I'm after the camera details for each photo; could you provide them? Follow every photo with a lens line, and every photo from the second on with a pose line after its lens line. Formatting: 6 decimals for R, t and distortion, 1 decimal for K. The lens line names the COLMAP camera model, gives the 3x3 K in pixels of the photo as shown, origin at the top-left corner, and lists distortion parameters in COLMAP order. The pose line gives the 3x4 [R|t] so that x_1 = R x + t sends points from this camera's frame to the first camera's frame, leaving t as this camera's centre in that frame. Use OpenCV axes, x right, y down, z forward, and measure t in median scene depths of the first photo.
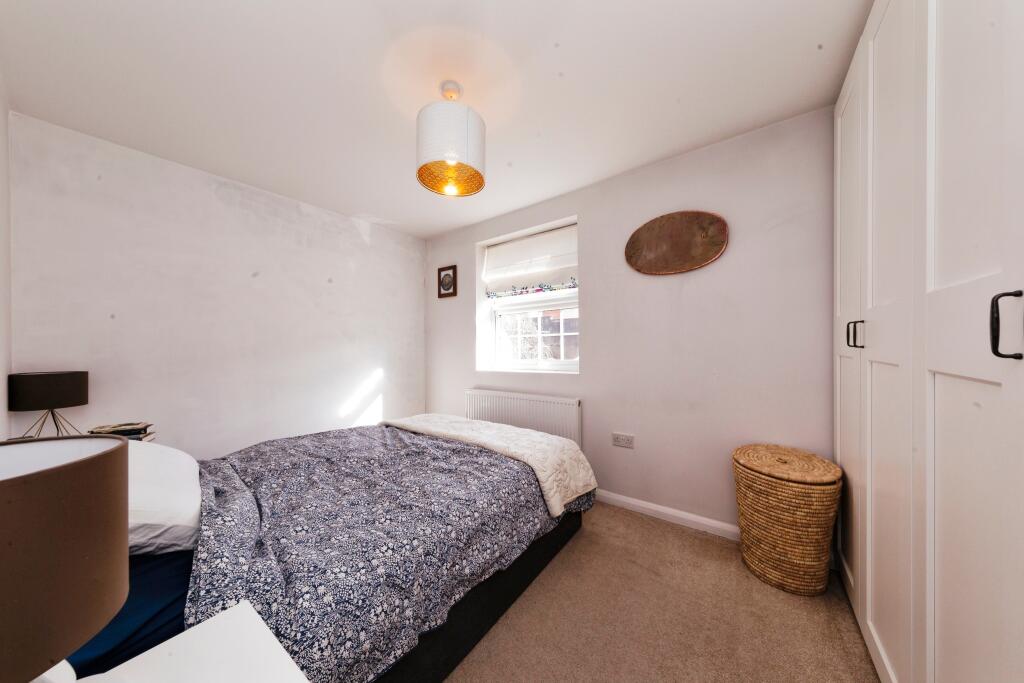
lens RADIAL K [[322.0, 0, 503.5], [0, 322.0, 349.0], [0, 0, 1]] dist [0.005509, -0.000568]
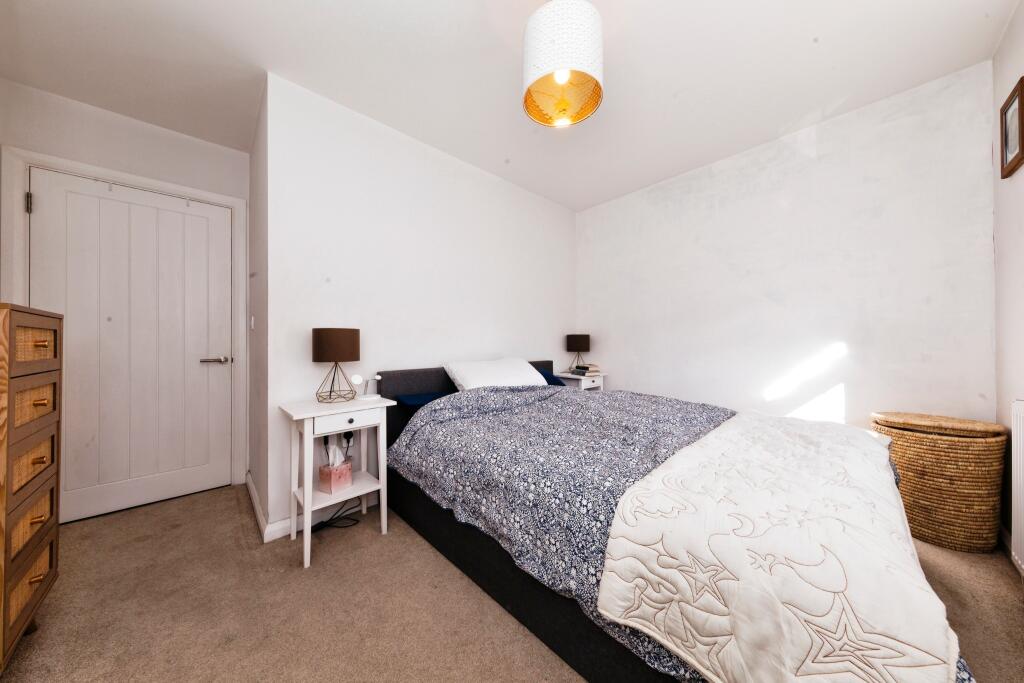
lens RADIAL K [[322.0, 0, 504.6], [0, 322.0, 335.9], [0, 0, 1]] dist [0.005509, -0.000568]
pose [[-0.167929, -0.002865, -0.985795, 0.695257], [-0.000658, 0.999996, -0.002794, 0.091677], [0.985799, 0.000180, -0.167931, 0.945654]]
